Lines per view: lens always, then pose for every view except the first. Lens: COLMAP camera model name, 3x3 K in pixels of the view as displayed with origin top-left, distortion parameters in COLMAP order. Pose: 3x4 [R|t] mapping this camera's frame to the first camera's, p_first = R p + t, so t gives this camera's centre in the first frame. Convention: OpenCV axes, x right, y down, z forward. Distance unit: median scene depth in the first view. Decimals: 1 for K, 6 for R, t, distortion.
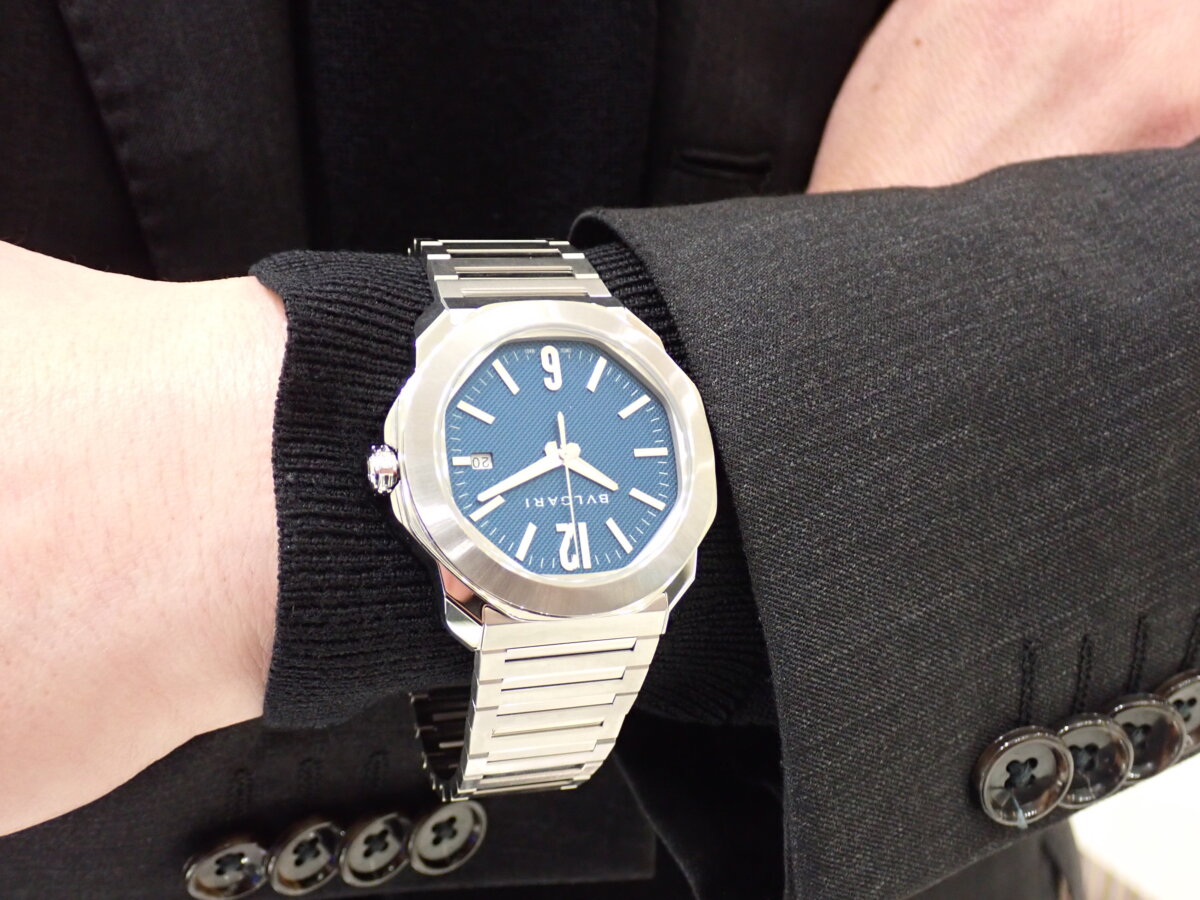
lens RADIAL K [[1661.0, 0, 588.5], [0, 1661.0, 470.4], [0, 0, 1]] dist [0.072764, -0.004767]
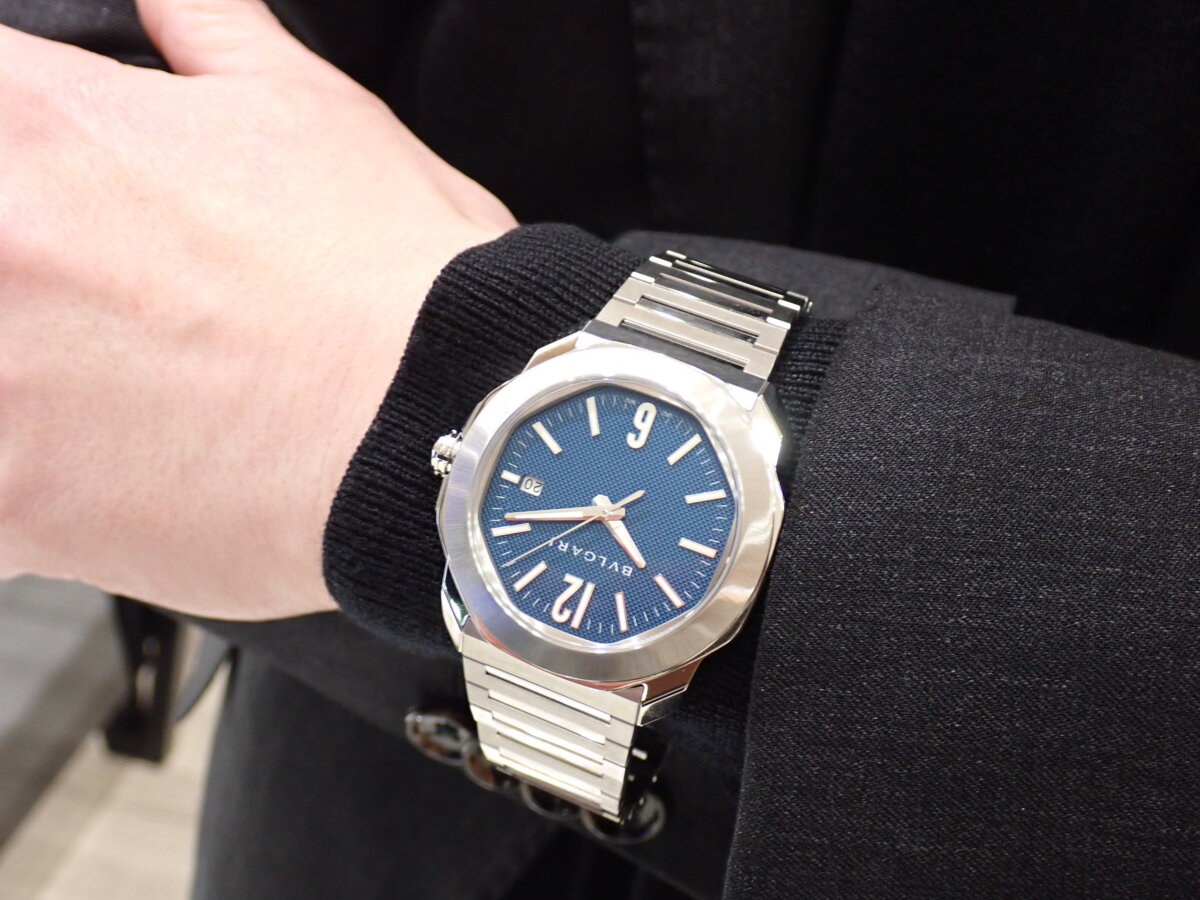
lens RADIAL K [[1661.0, 0, 588.5], [0, 1661.0, 470.4], [0, 0, 1]] dist [0.072764, -0.004767]
pose [[0.749348, 0.392564, -0.533265, 0.450435], [-0.347554, 0.918645, 0.187877, -0.195555], [0.563635, 0.044553, 0.824822, 0.173945]]
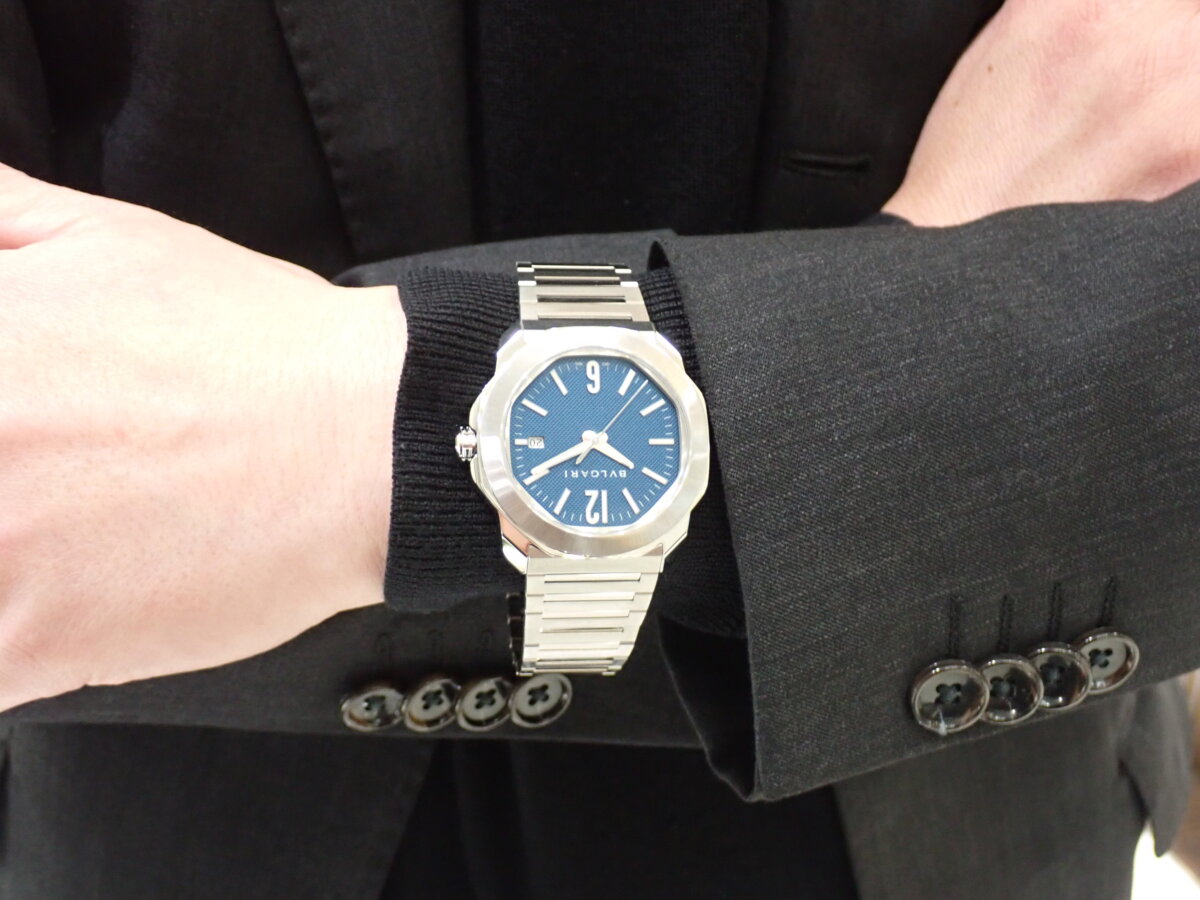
lens RADIAL K [[1864.5, 0, 600.0], [0, 1864.5, 450.0], [0, 0, 1]] dist [0.121473, 0.028549]
pose [[0.984579, 0.075693, -0.157721, 0.220062], [-0.062096, 0.994056, 0.089426, -0.132182], [0.163552, -0.078254, 0.983426, -0.509117]]
